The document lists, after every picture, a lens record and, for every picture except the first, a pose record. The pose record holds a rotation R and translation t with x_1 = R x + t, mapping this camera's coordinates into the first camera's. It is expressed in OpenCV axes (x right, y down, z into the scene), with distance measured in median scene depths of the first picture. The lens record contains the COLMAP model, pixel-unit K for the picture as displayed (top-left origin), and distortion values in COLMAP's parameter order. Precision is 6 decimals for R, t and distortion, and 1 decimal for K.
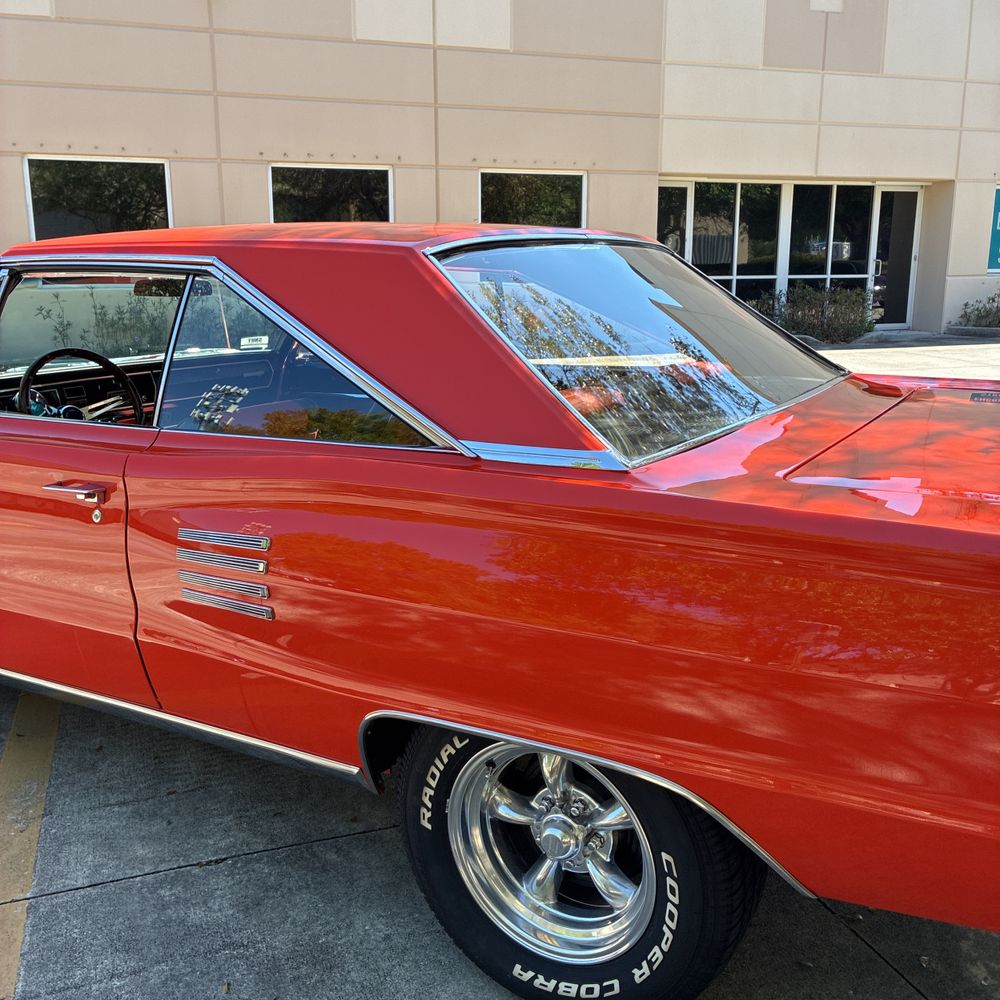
lens RADIAL K [[1013.8, 0, 498.1], [0, 1013.8, 496.0], [0, 0, 1]] dist [0.014226, 0.000000]
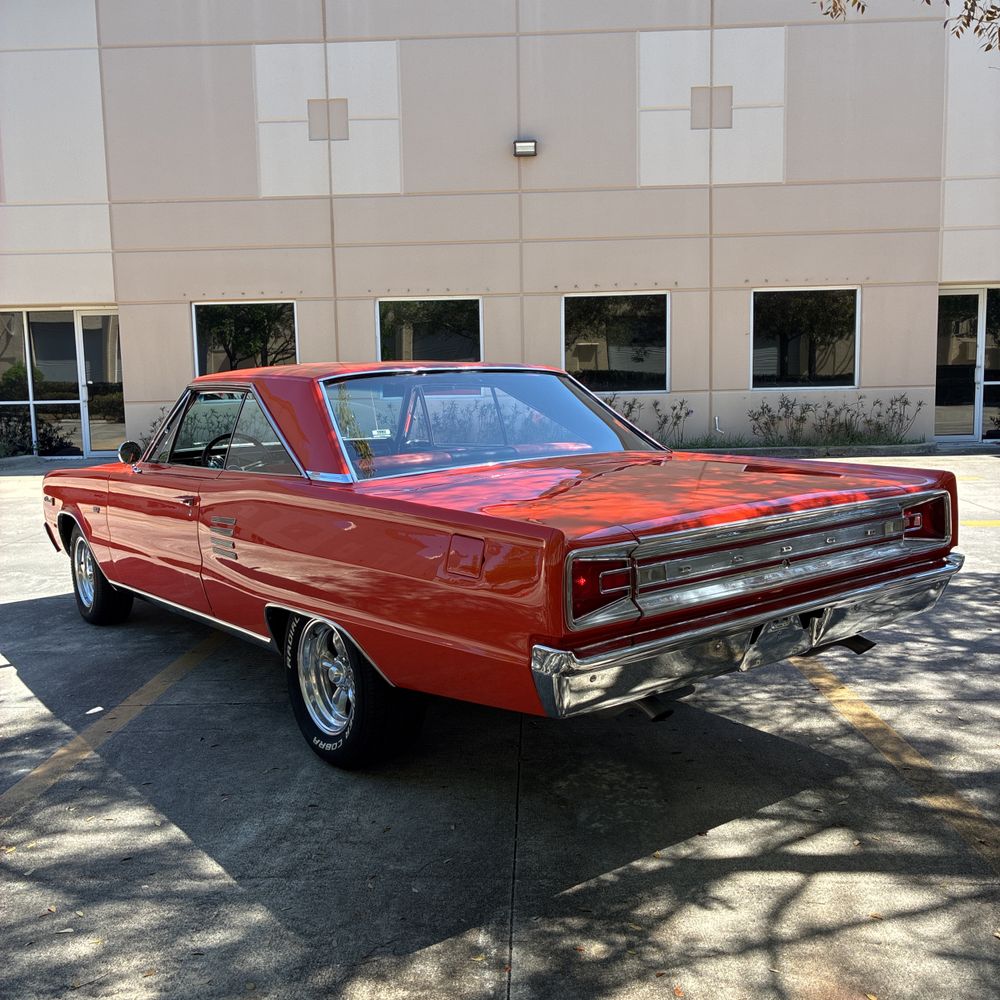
lens RADIAL K [[1013.8, 0, 496.0], [0, 1013.8, 504.3], [0, 0, 1]] dist [0.014226, 0.000000]
pose [[0.927811, 0.027127, -0.372064, 0.989524], [-0.064425, 0.994019, -0.088183, 0.167809], [0.367446, 0.105787, 0.924009, -0.636017]]
